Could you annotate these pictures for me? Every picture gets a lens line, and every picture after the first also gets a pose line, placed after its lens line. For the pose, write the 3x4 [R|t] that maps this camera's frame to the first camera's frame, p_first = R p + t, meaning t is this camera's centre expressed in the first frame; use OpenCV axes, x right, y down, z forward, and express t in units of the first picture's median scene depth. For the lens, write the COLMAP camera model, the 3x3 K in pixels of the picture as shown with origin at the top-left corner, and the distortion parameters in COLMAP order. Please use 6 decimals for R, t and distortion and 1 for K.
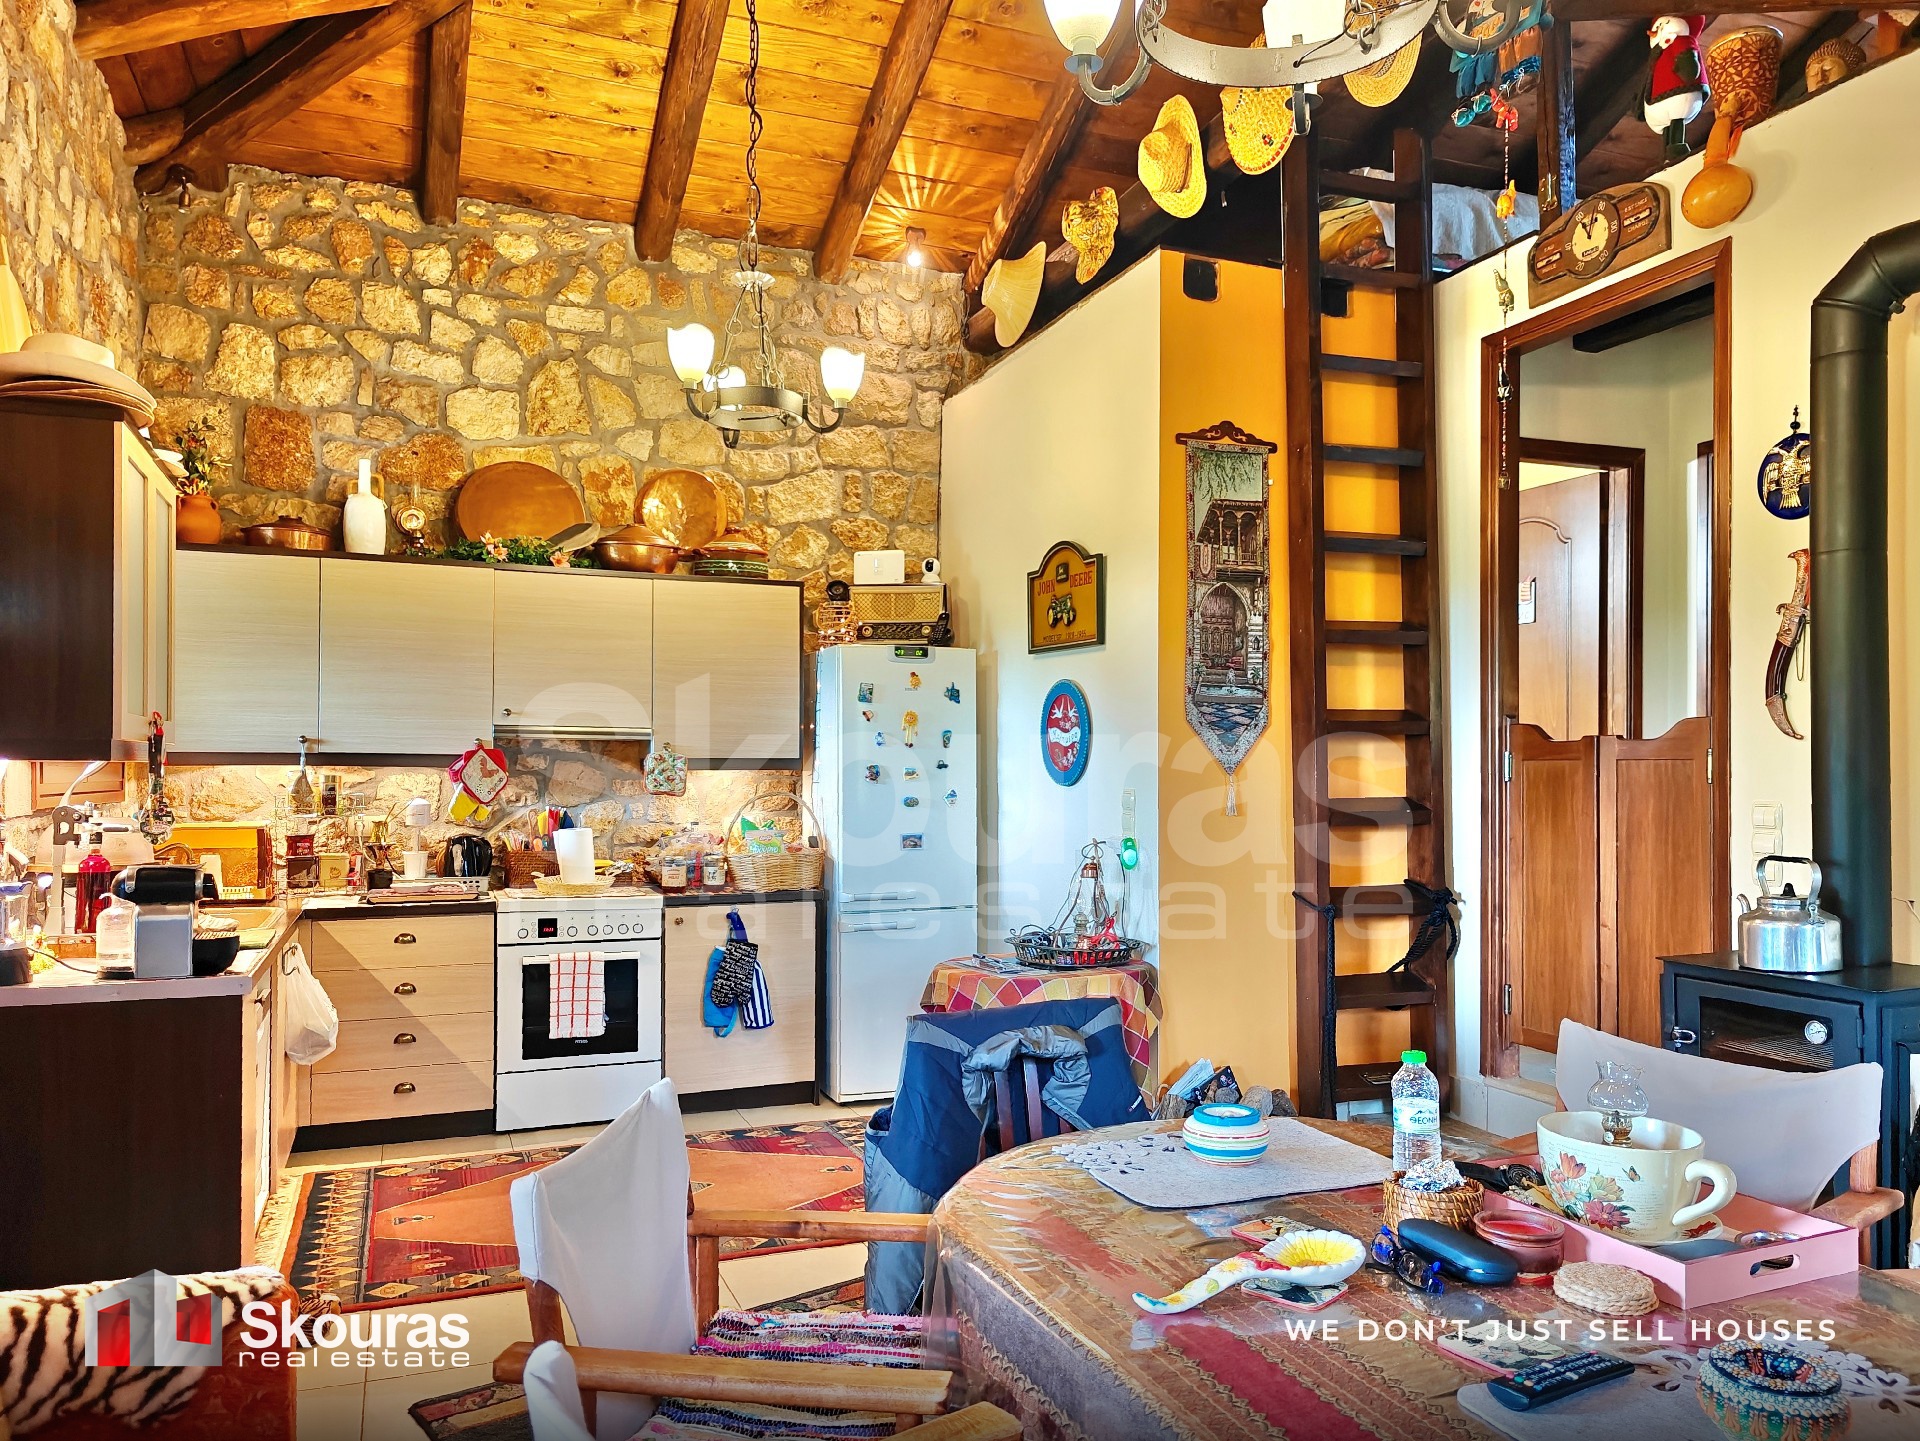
lens RADIAL K [[1306.7, 0, 914.5], [0, 1306.7, 731.6], [0, 0, 1]] dist [0.032976, -0.025803]
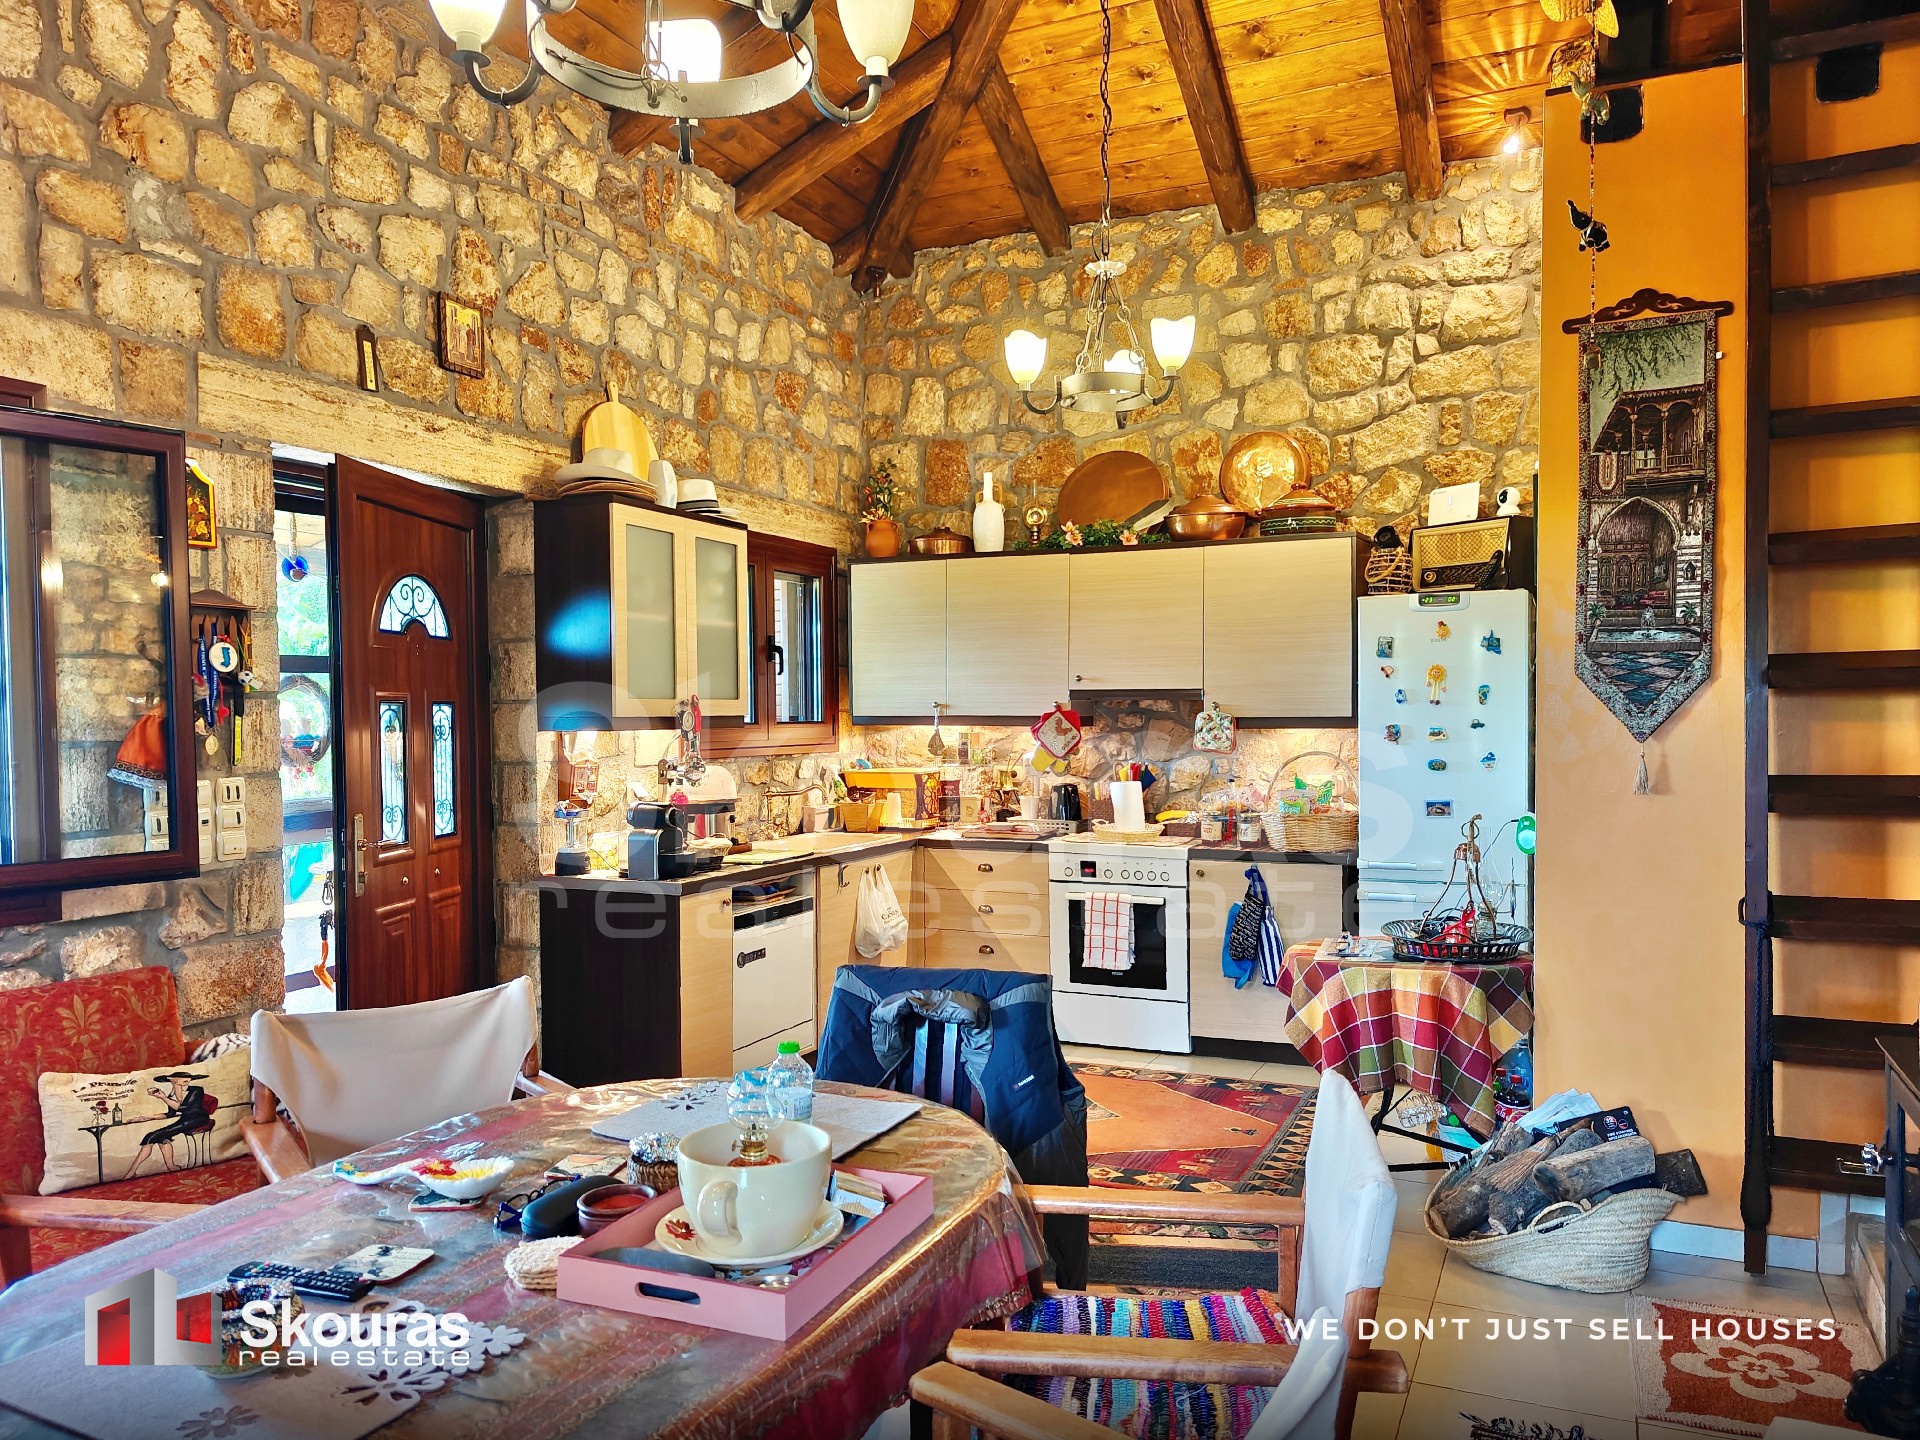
lens RADIAL K [[1214.3, 0, 836.0], [0, 1214.3, 723.5], [0, 0, 1]] dist [0.032926, -0.022932]
pose [[0.725557, -0.003940, -0.688150, 0.250884], [0.027740, 0.999338, 0.023527, -0.005707], [0.687602, -0.036159, 0.725187, 0.082637]]
